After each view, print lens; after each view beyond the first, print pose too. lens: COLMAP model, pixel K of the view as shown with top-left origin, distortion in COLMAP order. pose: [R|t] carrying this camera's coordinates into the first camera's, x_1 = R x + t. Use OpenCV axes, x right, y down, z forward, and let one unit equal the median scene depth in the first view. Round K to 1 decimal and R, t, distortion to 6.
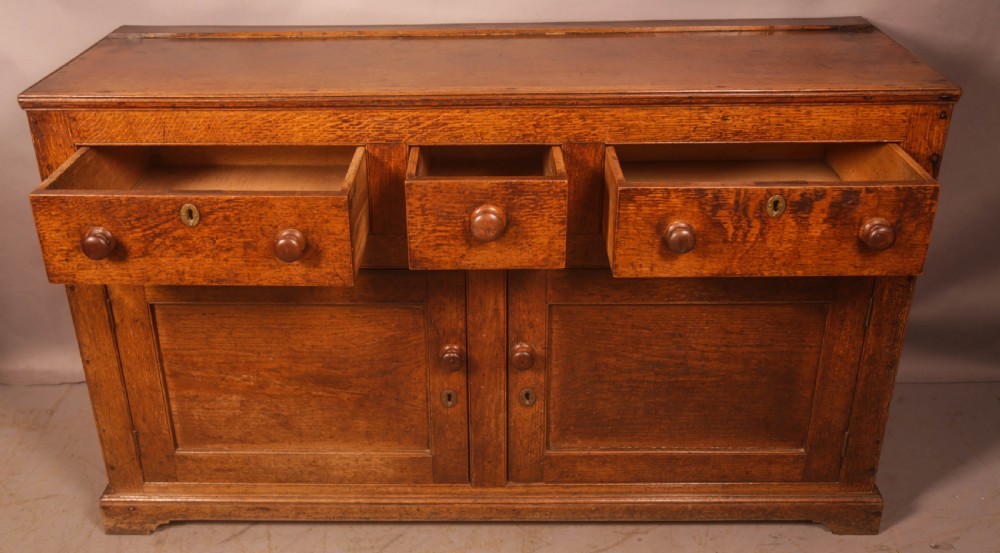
lens RADIAL K [[1033.8, 0, 482.7], [0, 1033.8, 314.4], [0, 0, 1]] dist [0.008029, 0.000000]
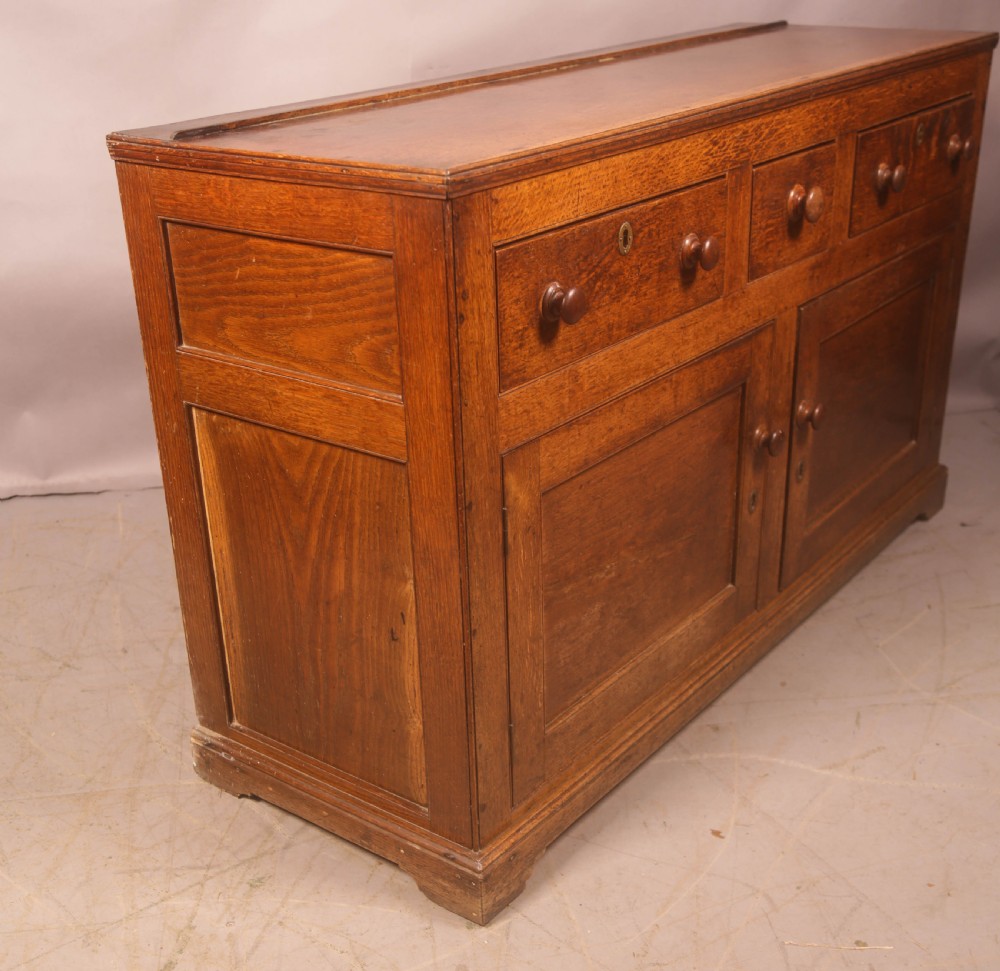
lens RADIAL K [[1346.5, 0, 496.8], [0, 1346.5, 574.3], [0, 0, 1]] dist [-0.019492, 0.000000]
pose [[0.594405, -0.364027, 0.717054, -0.972459], [0.395926, 0.908591, 0.133059, -0.088480], [-0.699946, 0.204810, 0.684199, 0.472396]]
